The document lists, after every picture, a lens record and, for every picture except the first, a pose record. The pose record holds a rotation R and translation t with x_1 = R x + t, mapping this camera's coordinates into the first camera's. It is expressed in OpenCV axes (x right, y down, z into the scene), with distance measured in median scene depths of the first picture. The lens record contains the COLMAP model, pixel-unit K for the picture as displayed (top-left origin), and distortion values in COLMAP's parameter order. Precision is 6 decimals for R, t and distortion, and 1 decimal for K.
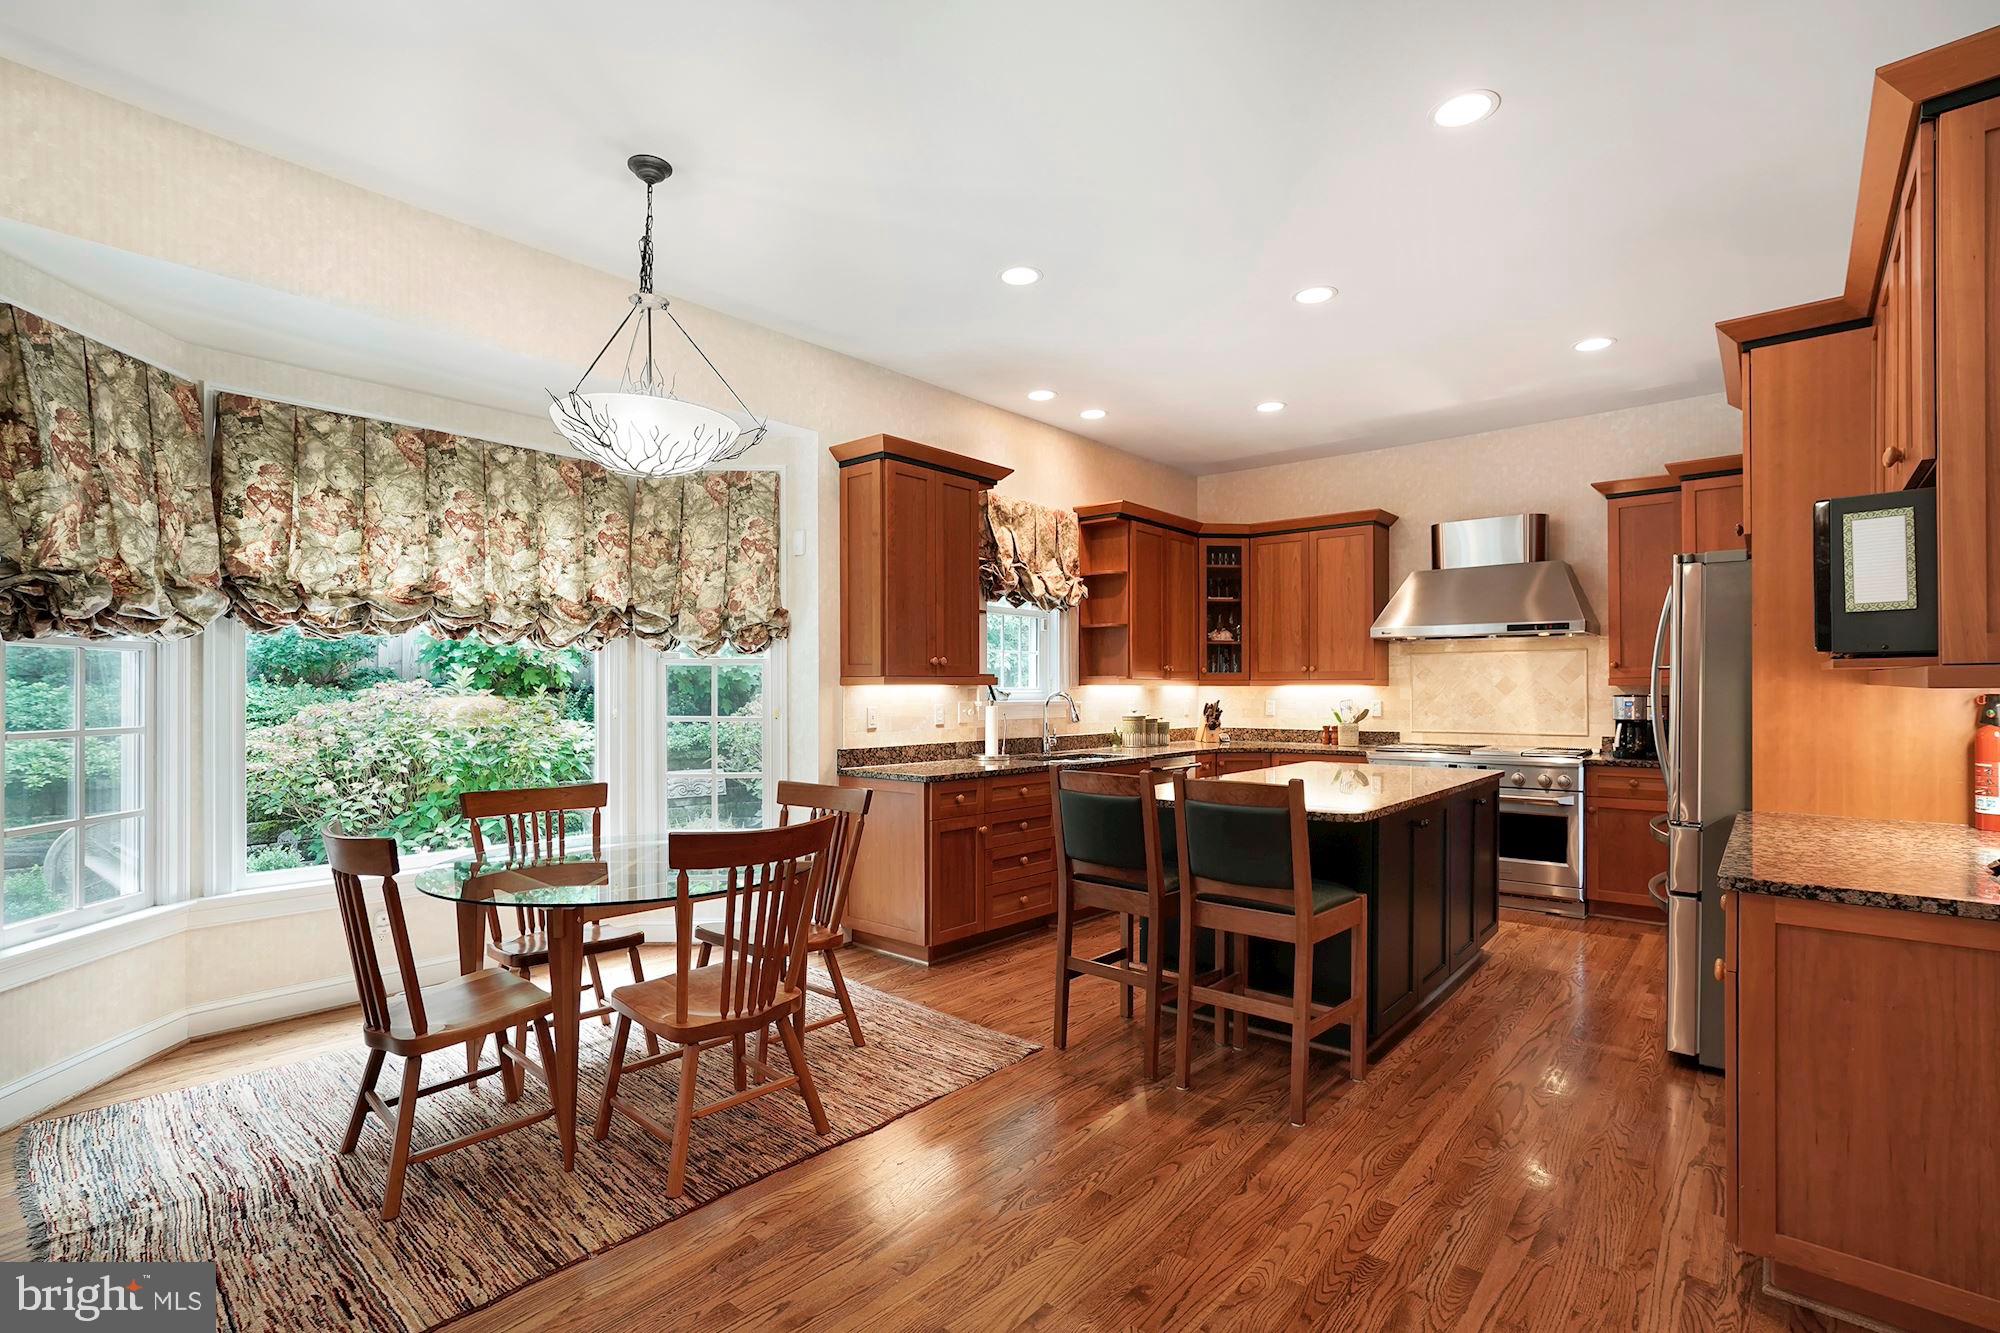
lens RADIAL K [[933.9, 0, 987.5], [0, 933.9, 691.8], [0, 0, 1]] dist [-0.047970, 0.031045]
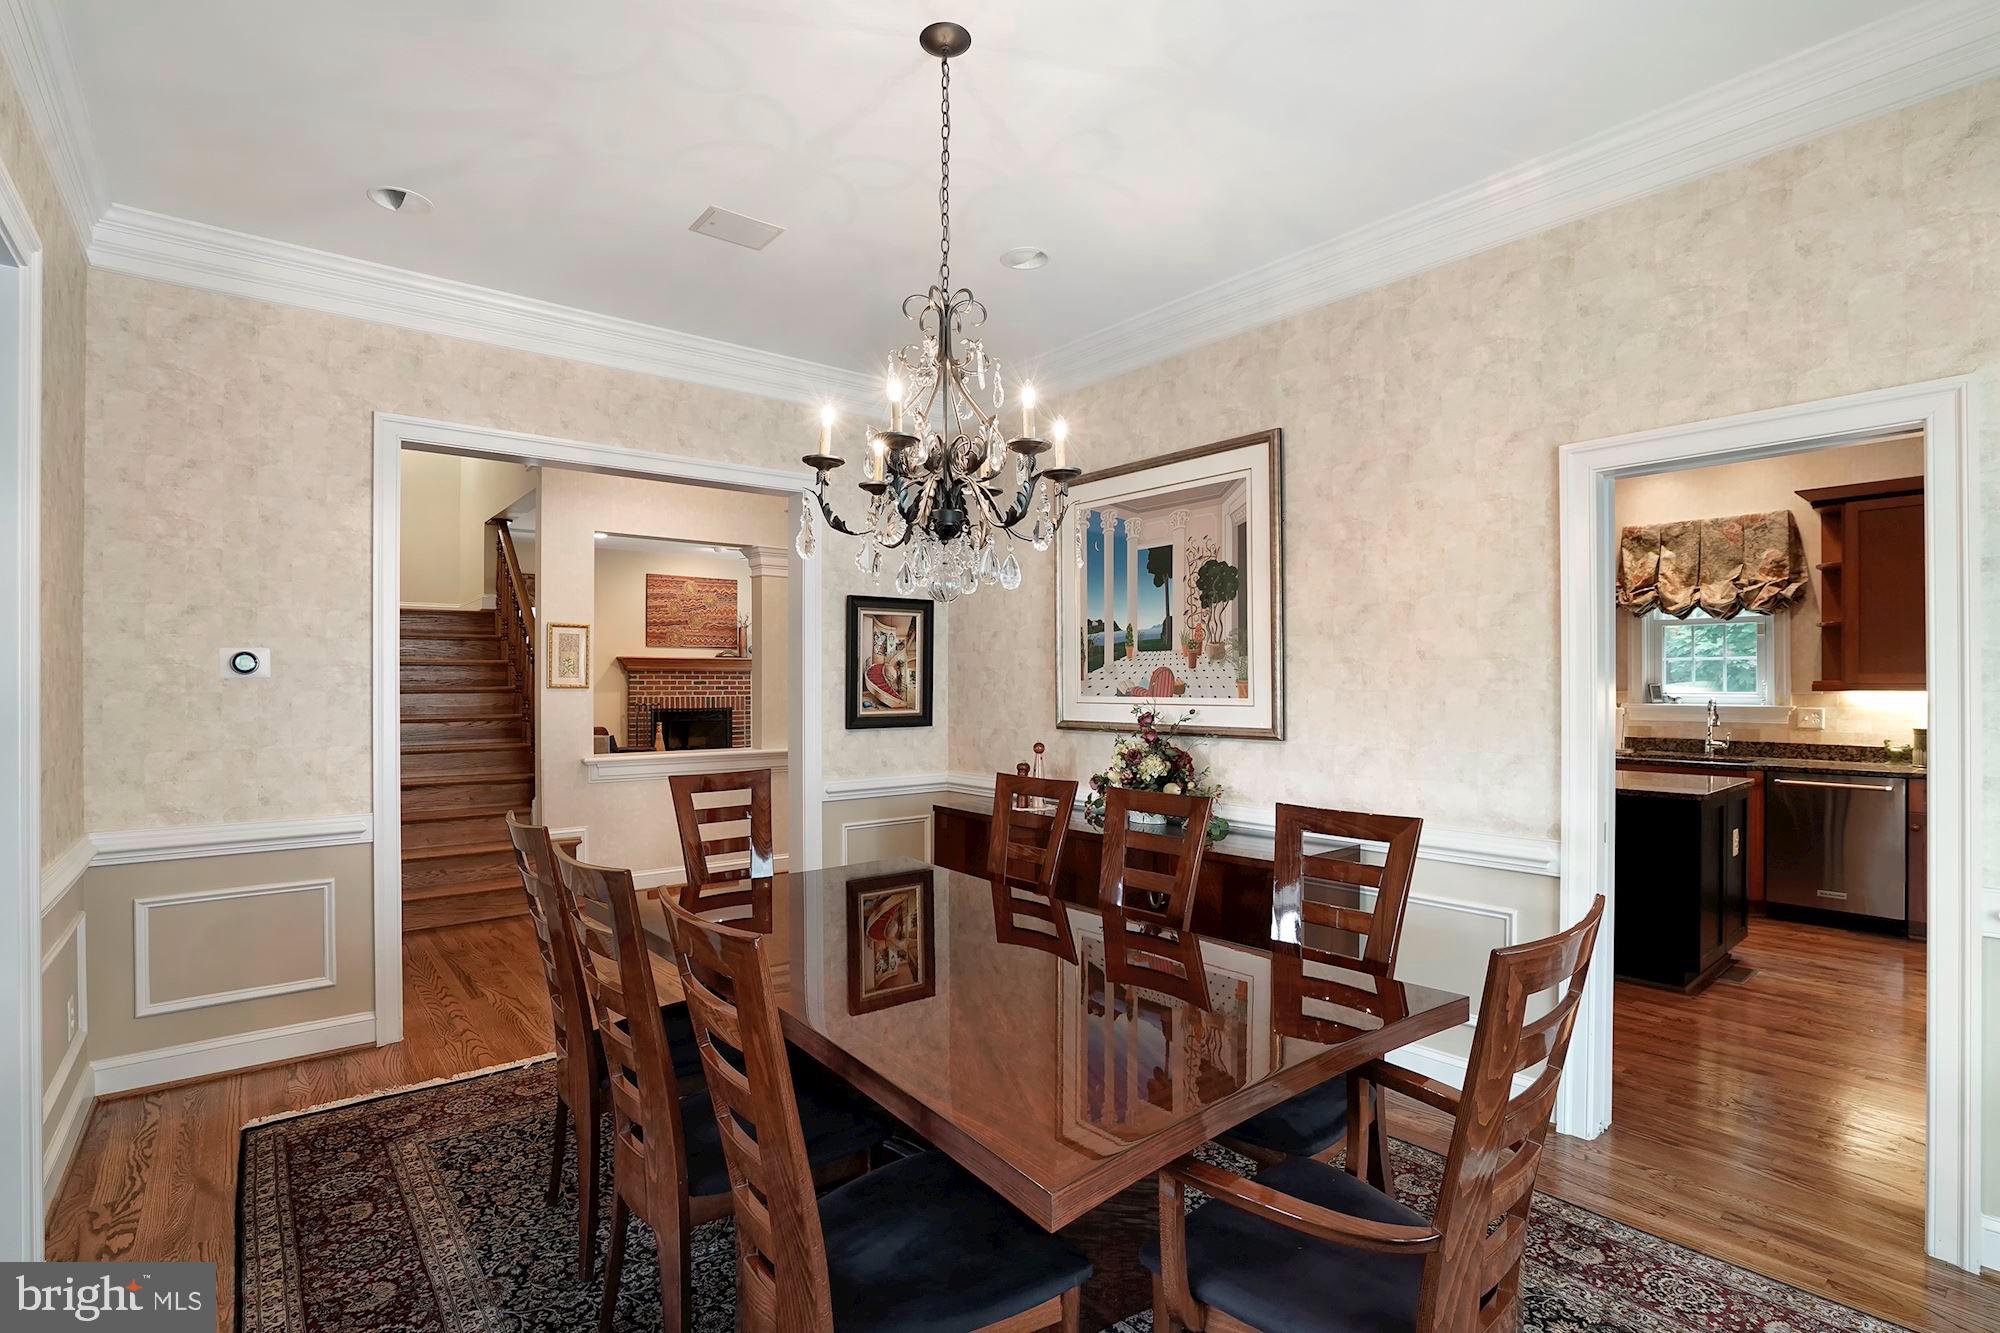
lens RADIAL K [[949.6, 0, 985.1], [0, 949.6, 679.5], [0, 0, 1]] dist [-0.052744, 0.022721]
pose [[-0.180218, -0.001017, -0.983626, 1.328088], [-0.000233, 0.999999, -0.000991, -0.019682], [0.983627, 0.000050, -0.180218, 0.416790]]
